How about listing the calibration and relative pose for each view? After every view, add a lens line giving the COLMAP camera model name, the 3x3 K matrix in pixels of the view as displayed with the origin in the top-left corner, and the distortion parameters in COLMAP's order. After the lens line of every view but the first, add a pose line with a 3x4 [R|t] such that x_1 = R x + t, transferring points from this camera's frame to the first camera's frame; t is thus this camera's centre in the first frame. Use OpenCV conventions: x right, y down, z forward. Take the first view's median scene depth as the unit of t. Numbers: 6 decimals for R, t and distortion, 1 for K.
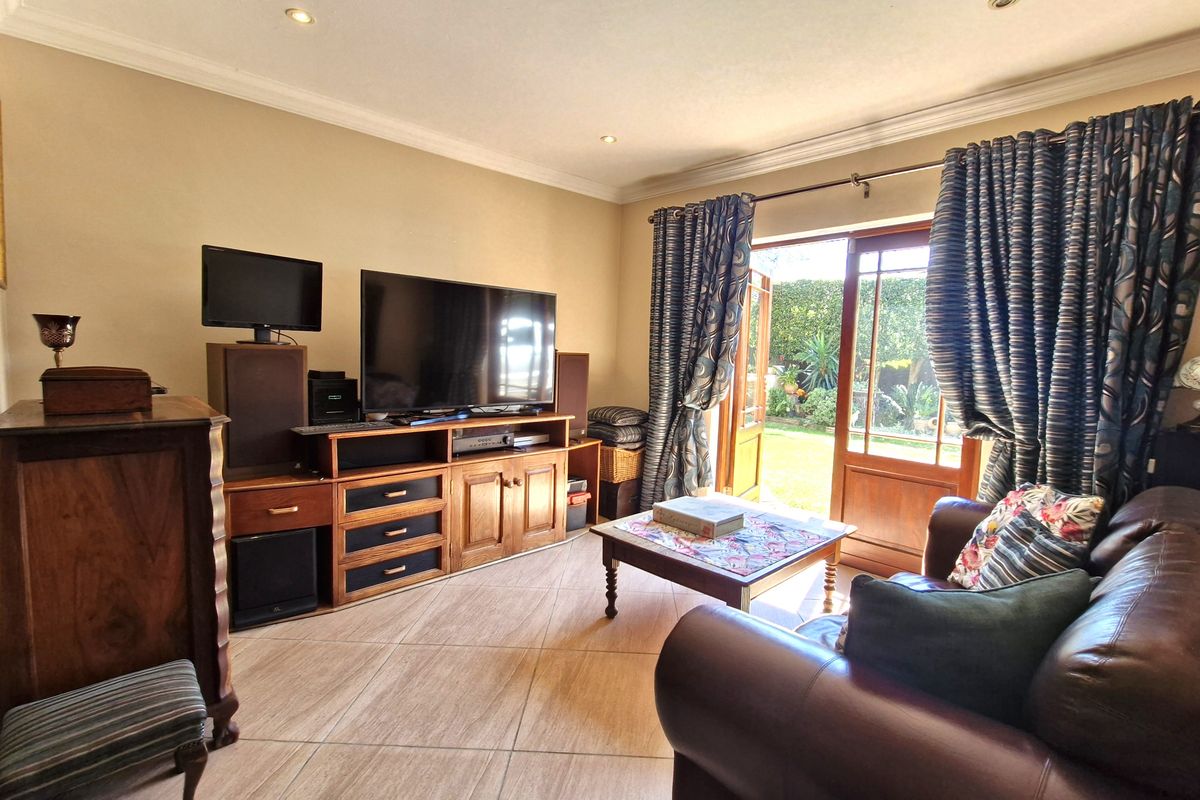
lens RADIAL K [[560.8, 0, 600.0], [0, 560.8, 400.0], [0, 0, 1]] dist [0.001146, 0.000535]
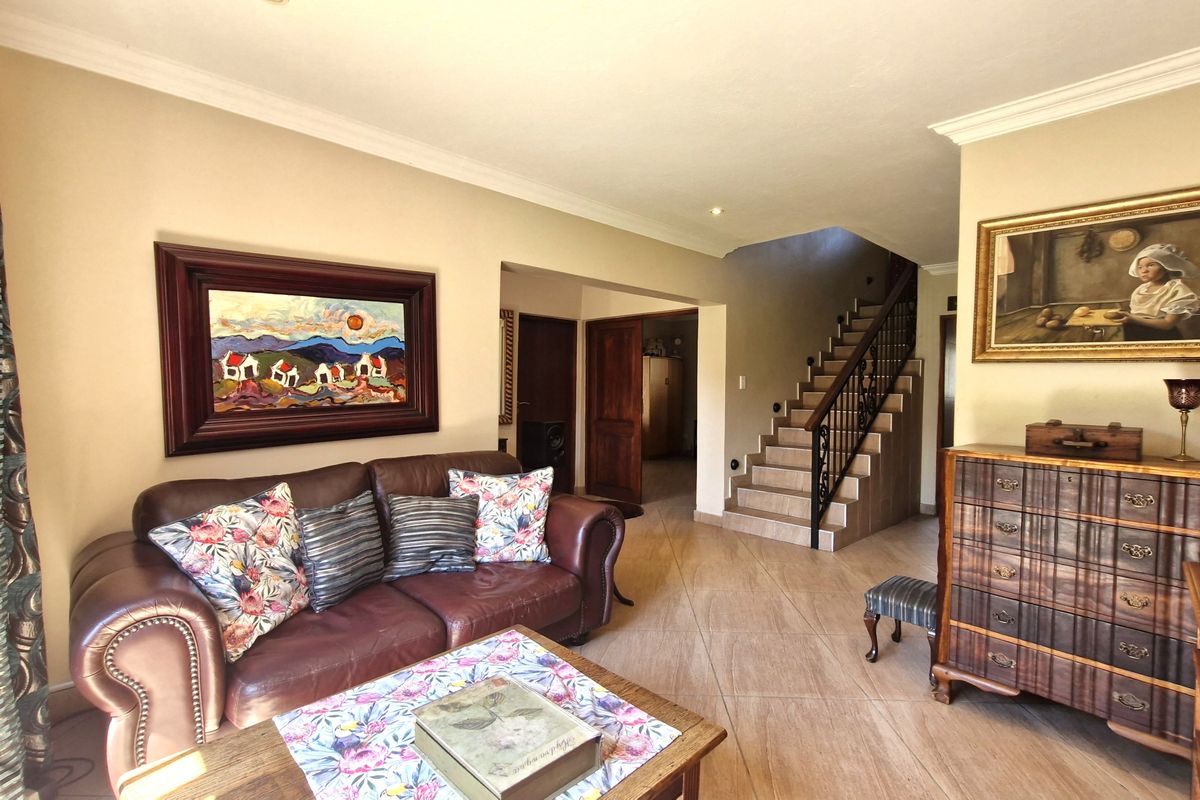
lens RADIAL K [[560.8, 0, 600.0], [0, 560.8, 400.0], [0, 0, 1]] dist [0.001146, 0.000535]
pose [[-0.999062, -0.039523, -0.017682, 0.149687], [-0.040918, 0.995358, 0.087110, -0.143175], [0.014157, 0.087752, -0.996042, 1.862205]]
